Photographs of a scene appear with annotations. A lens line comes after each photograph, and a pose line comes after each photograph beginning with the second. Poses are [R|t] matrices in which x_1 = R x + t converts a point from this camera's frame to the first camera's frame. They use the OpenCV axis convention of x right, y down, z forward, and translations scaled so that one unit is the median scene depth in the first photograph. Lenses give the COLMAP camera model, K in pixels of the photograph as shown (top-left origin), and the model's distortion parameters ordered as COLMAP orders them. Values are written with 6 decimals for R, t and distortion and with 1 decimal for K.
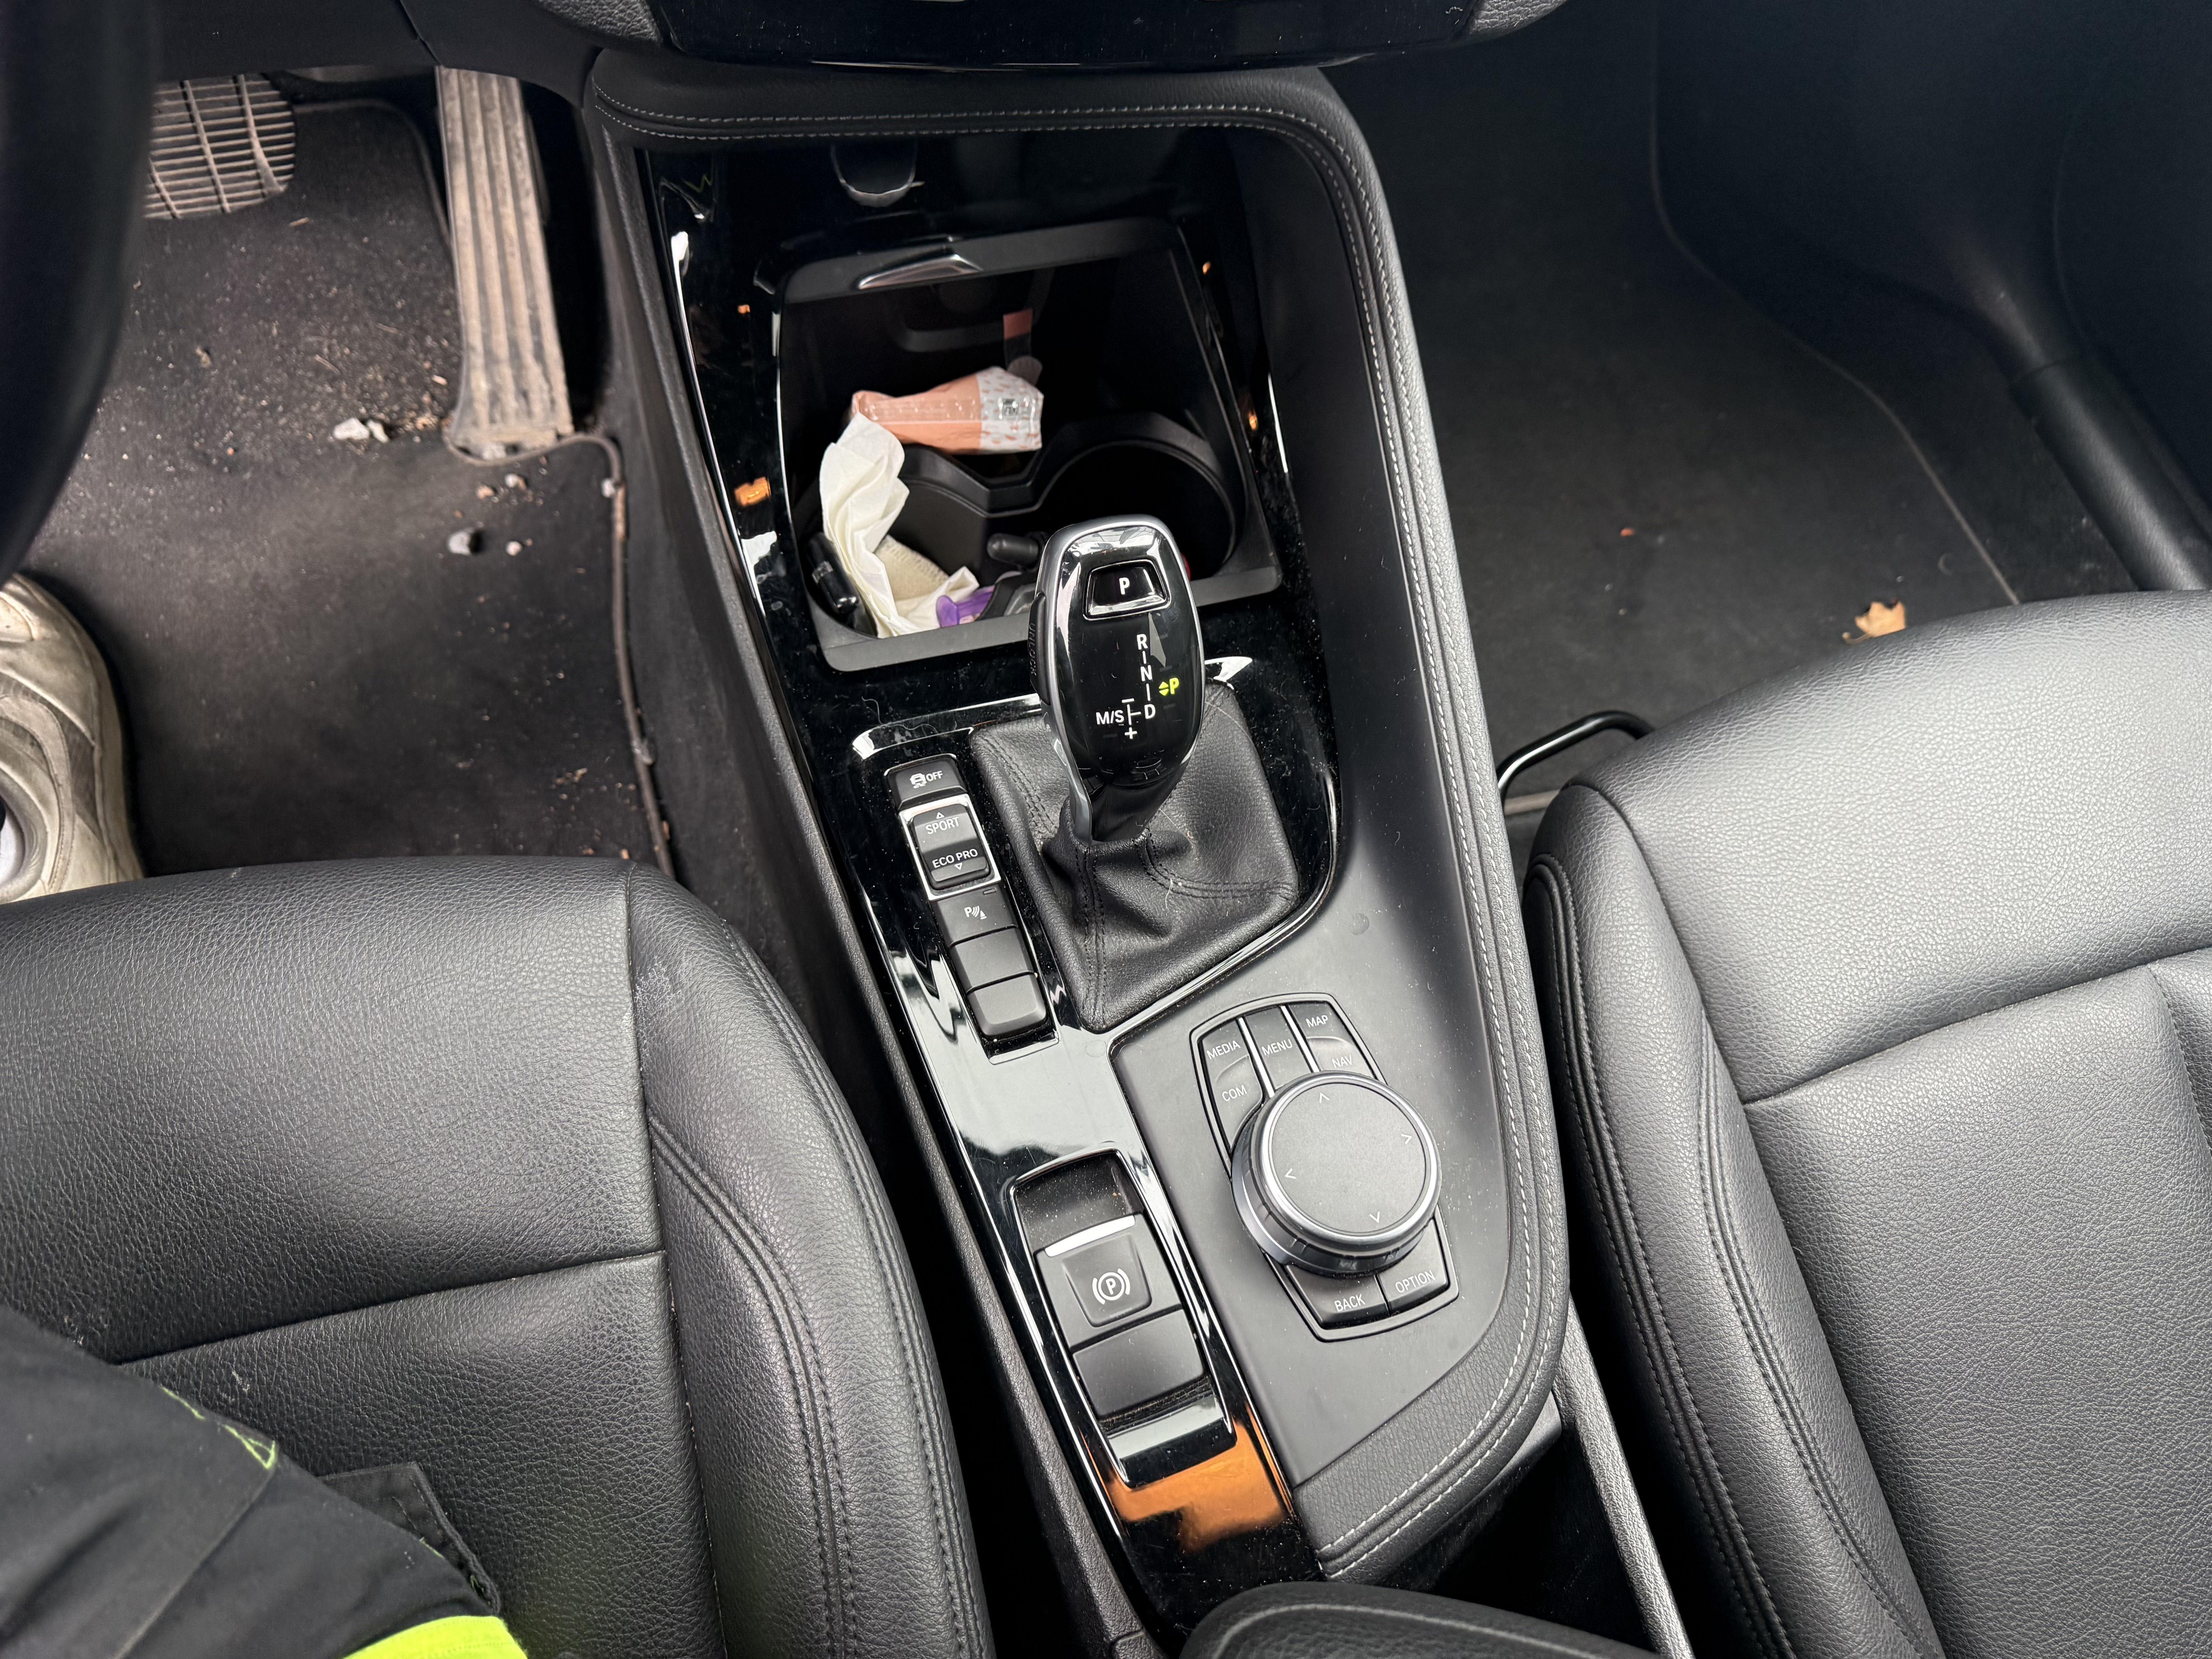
lens RADIAL K [[1609.6, 0, 1106.0], [0, 1609.6, 829.5], [0, 0, 1]] dist [0.006221, 0.005494]
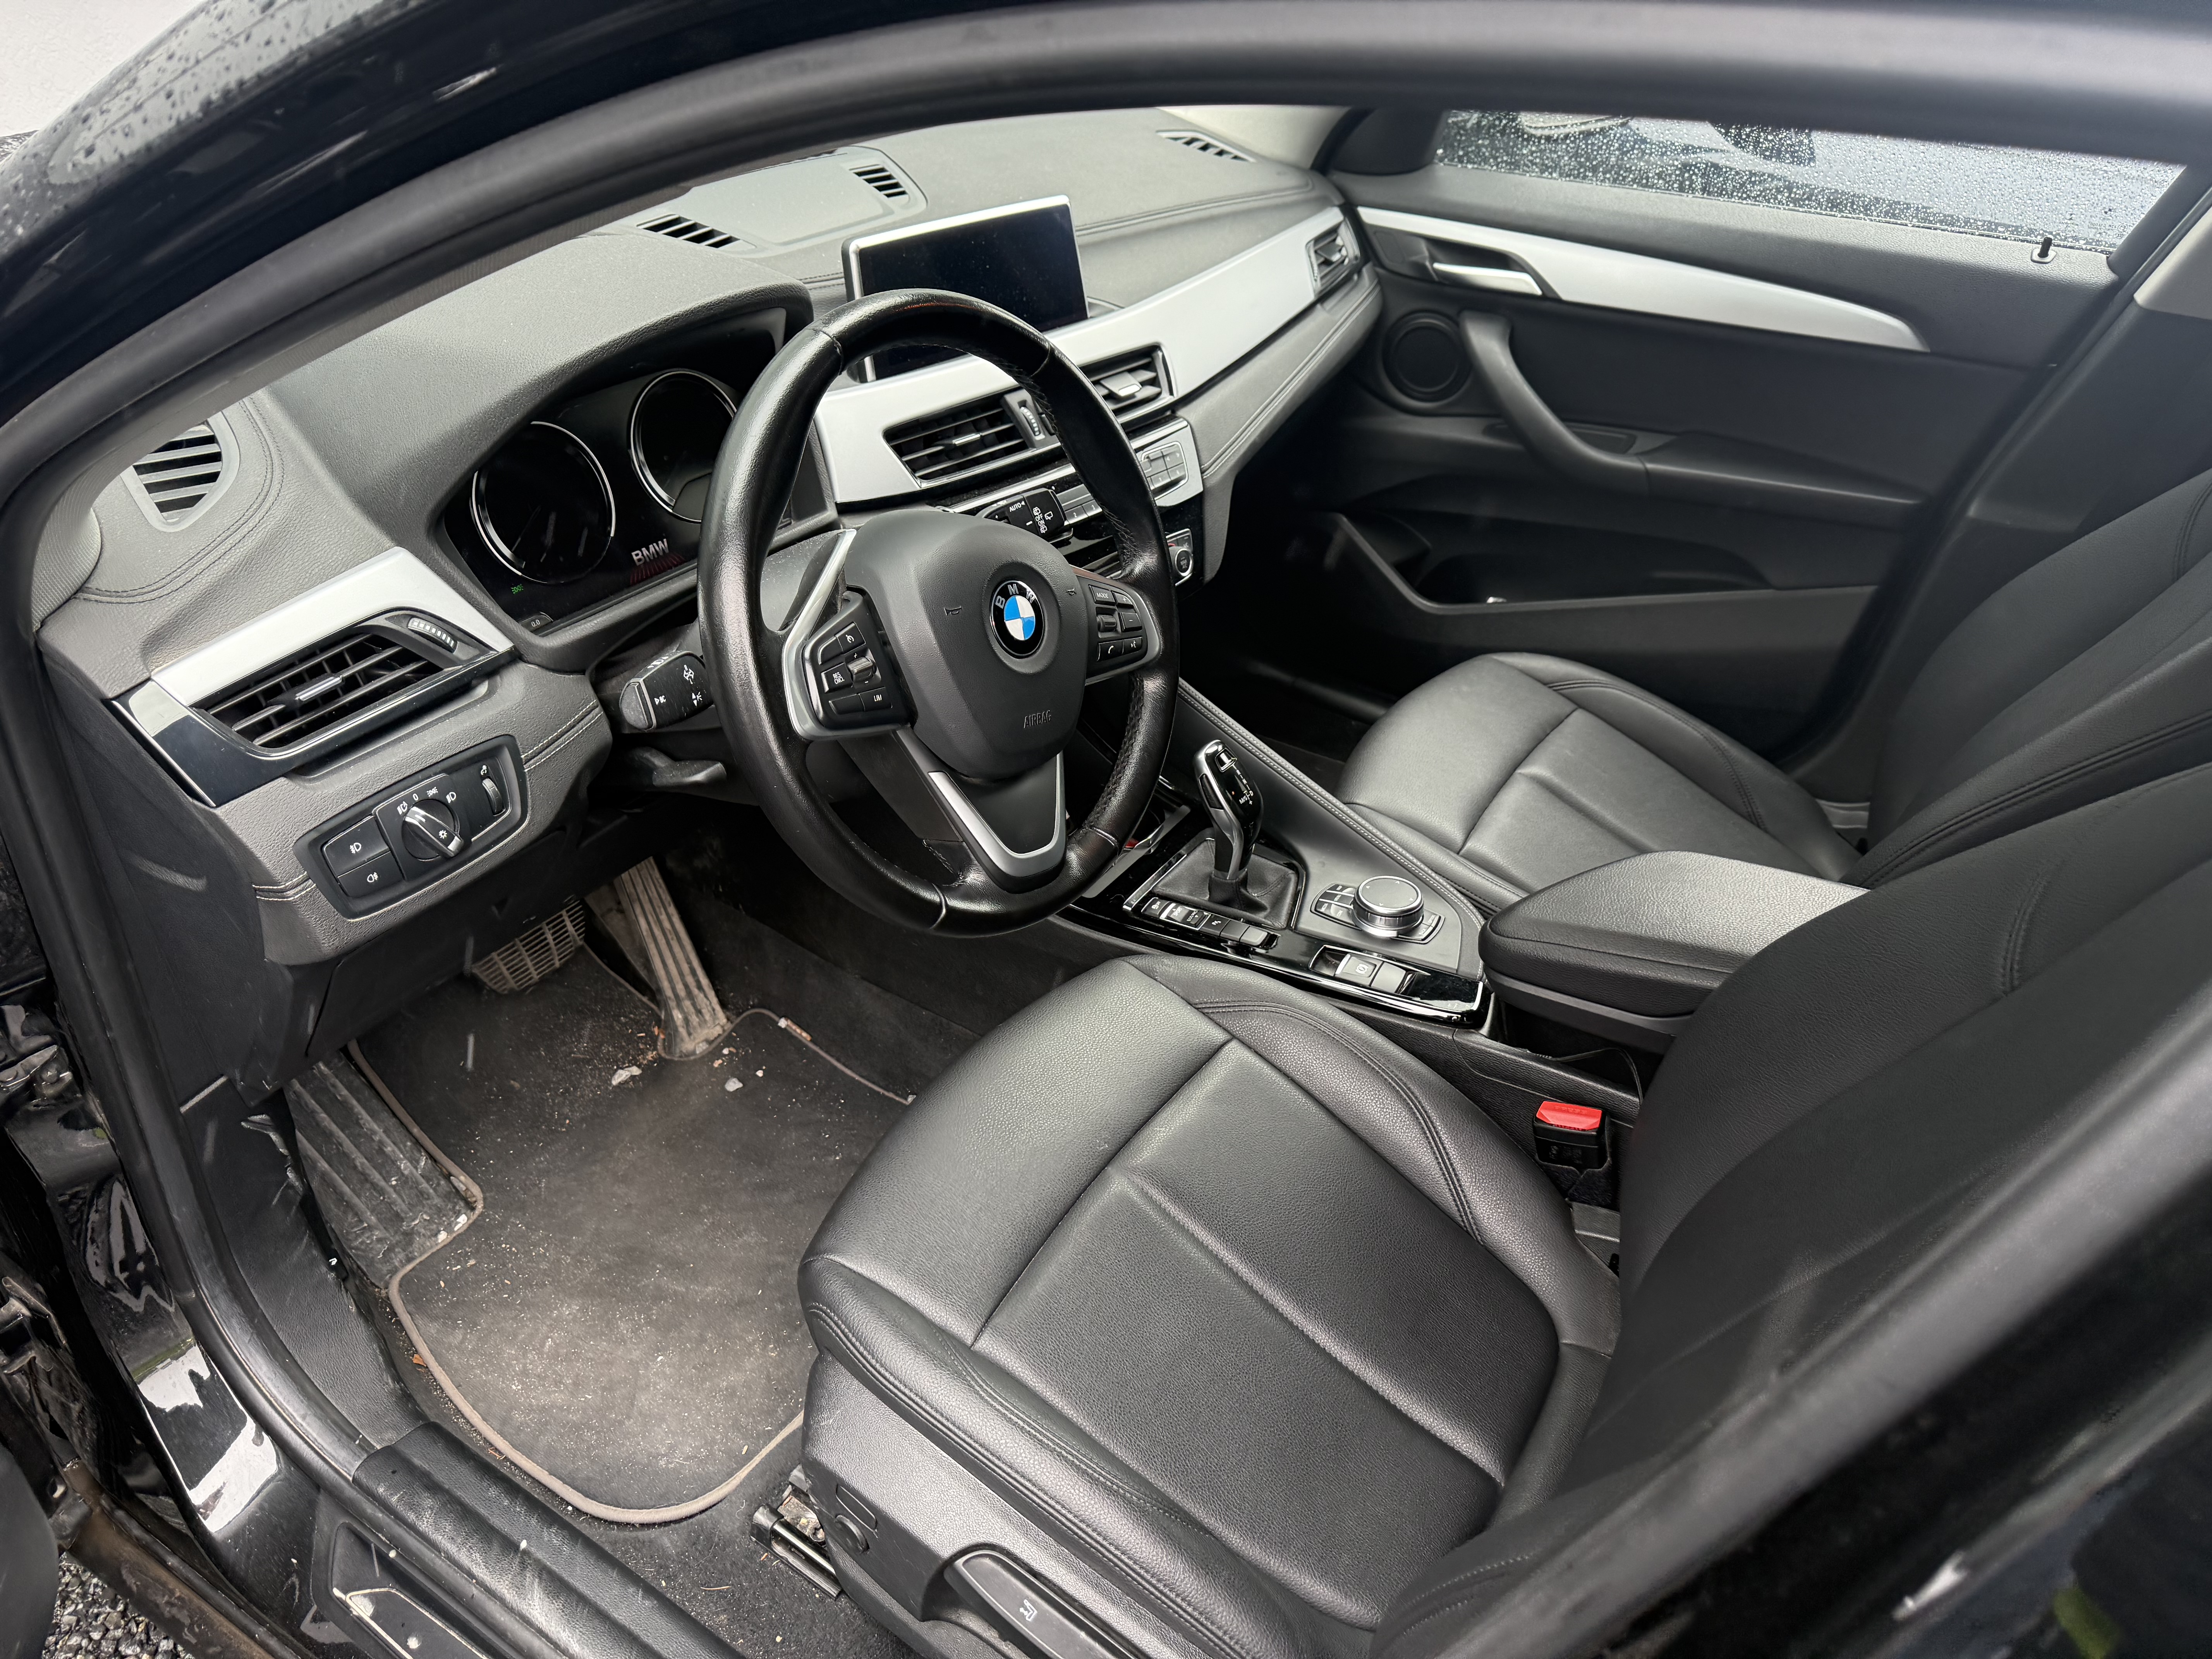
lens RADIAL K [[1613.2, 0, 1158.8], [0, 1613.2, 831.9], [0, 0, 1]] dist [0.025184, -0.007353]
pose [[0.737343, -0.413664, 0.534048, -0.857720], [0.602314, 0.760534, -0.242499, 0.300198], [-0.305849, 0.500470, 0.809930, -0.645127]]
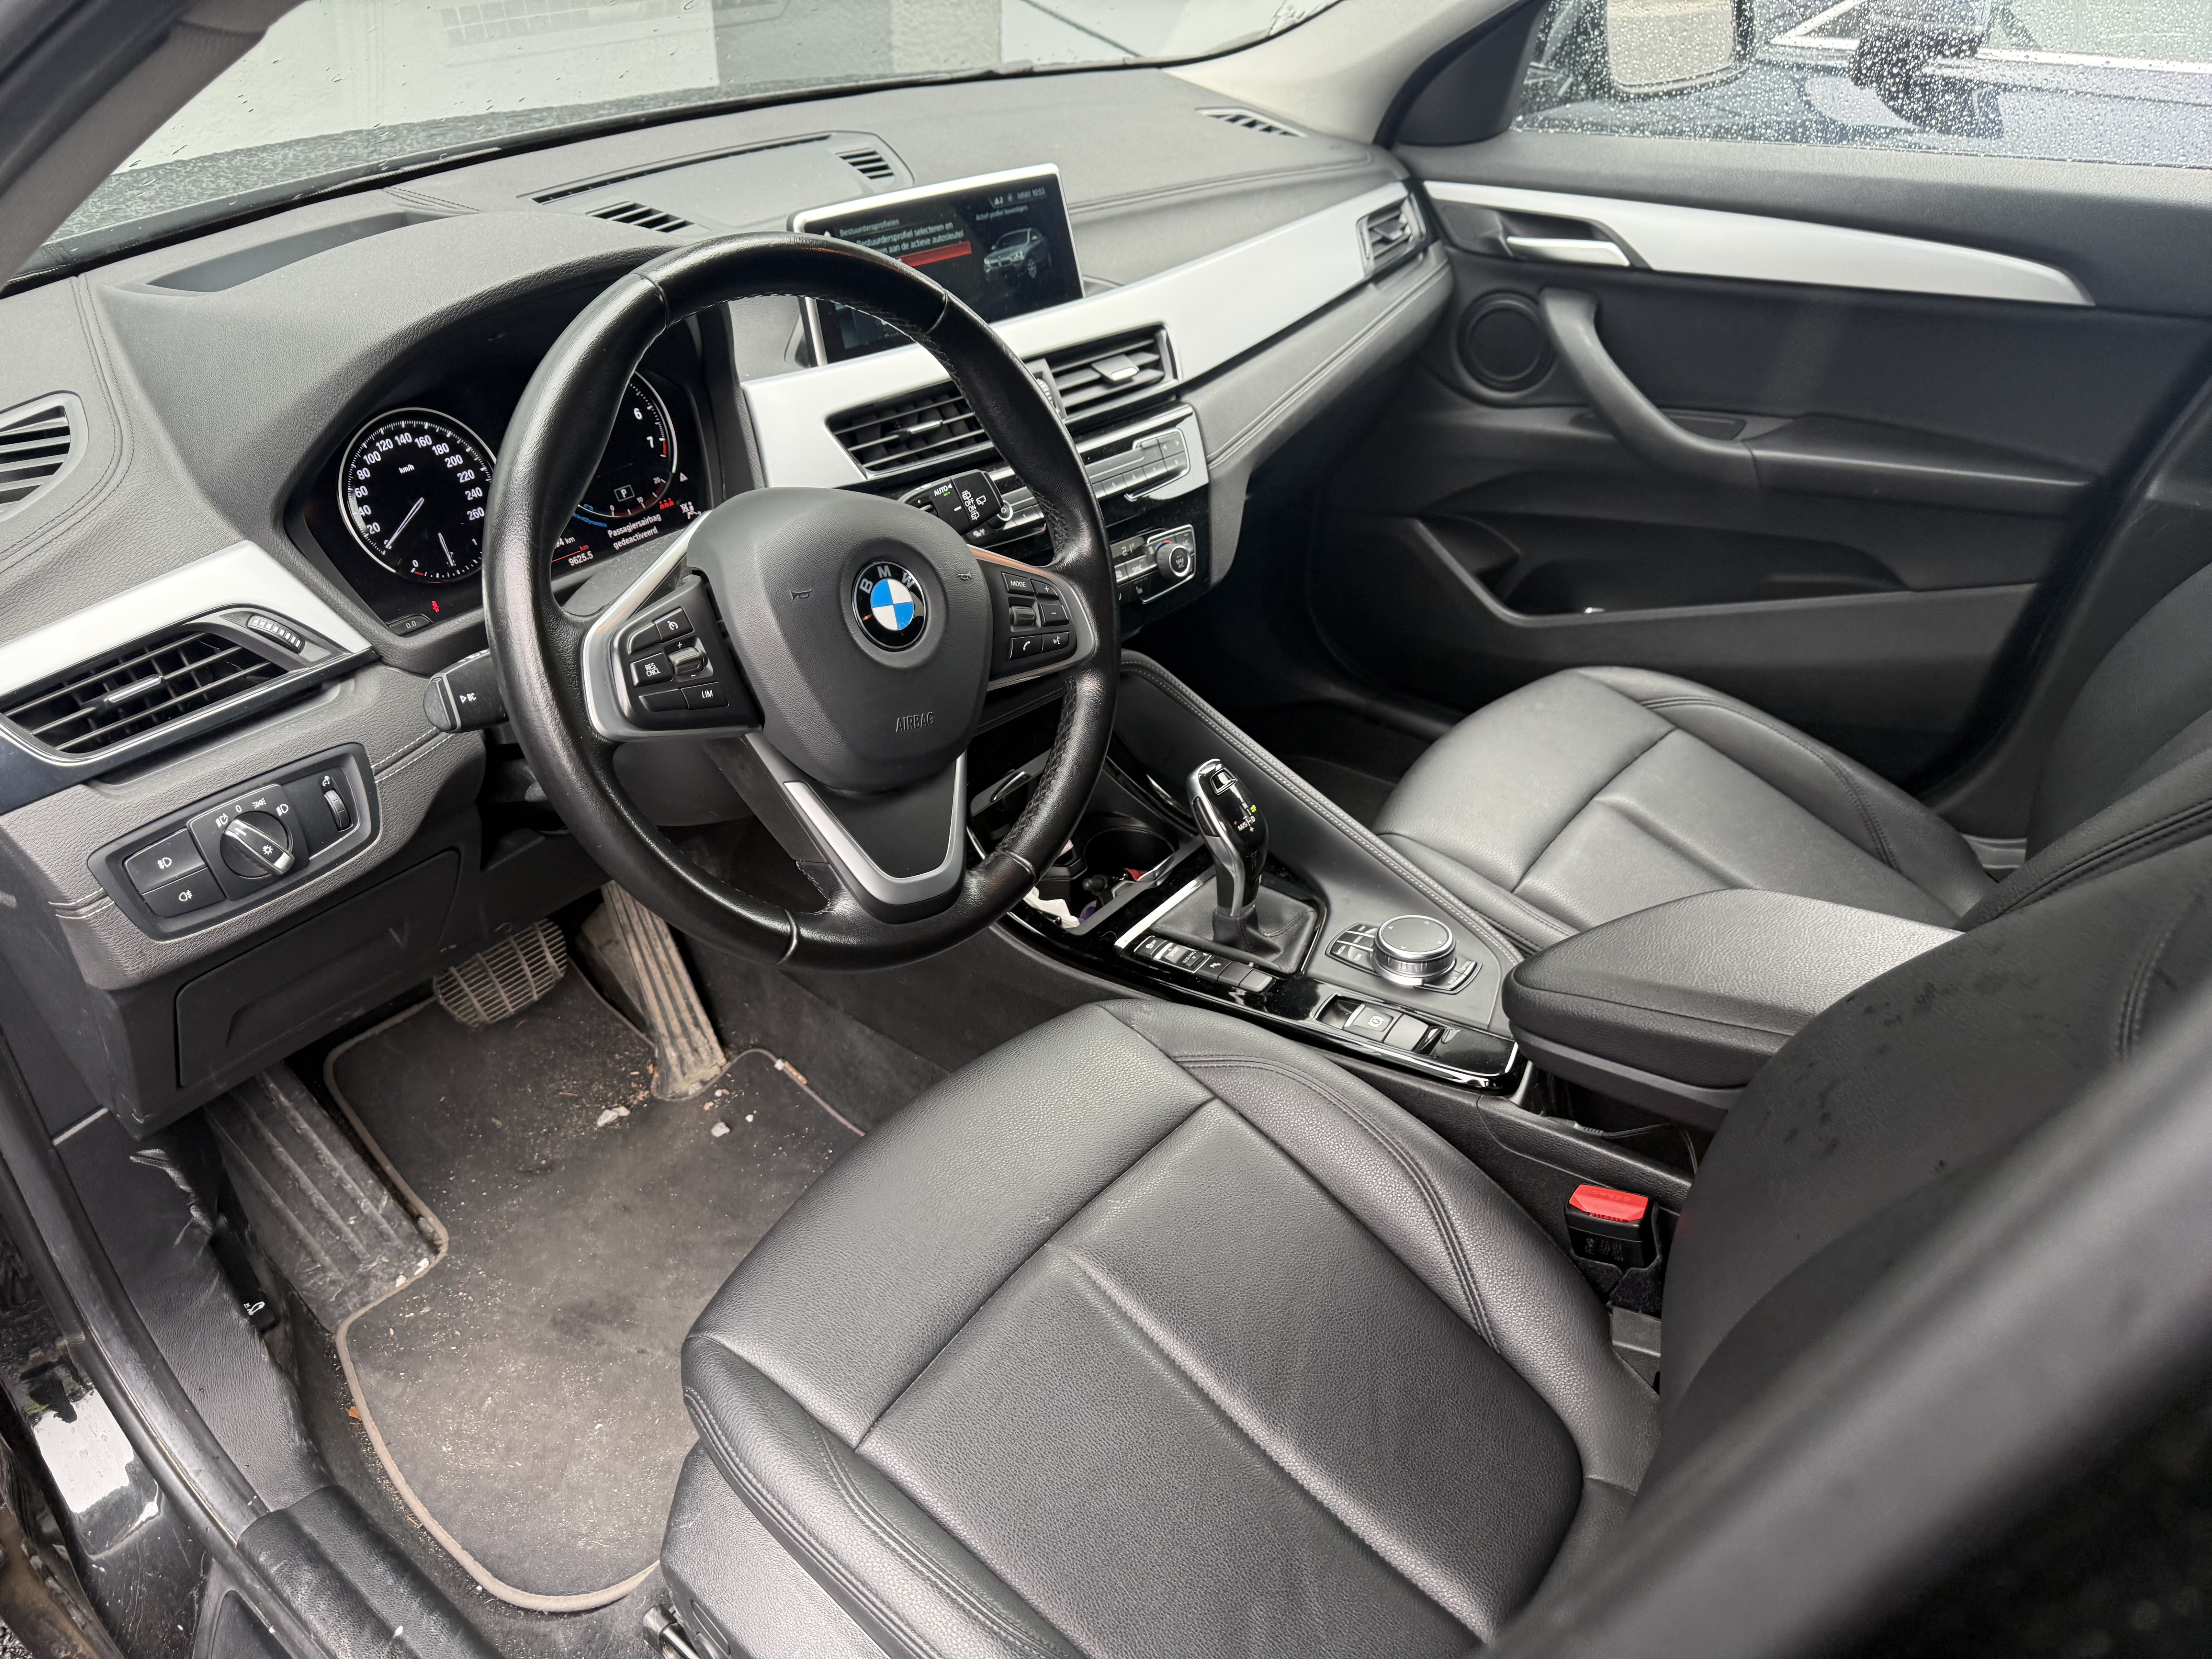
lens RADIAL K [[1609.6, 0, 1106.0], [0, 1609.6, 829.5], [0, 0, 1]] dist [0.006221, 0.005494]
pose [[0.812065, -0.393678, 0.430776, -0.649981], [0.552555, 0.756147, -0.350605, 0.363616], [-0.187704, 0.522742, 0.831570, -0.546530]]
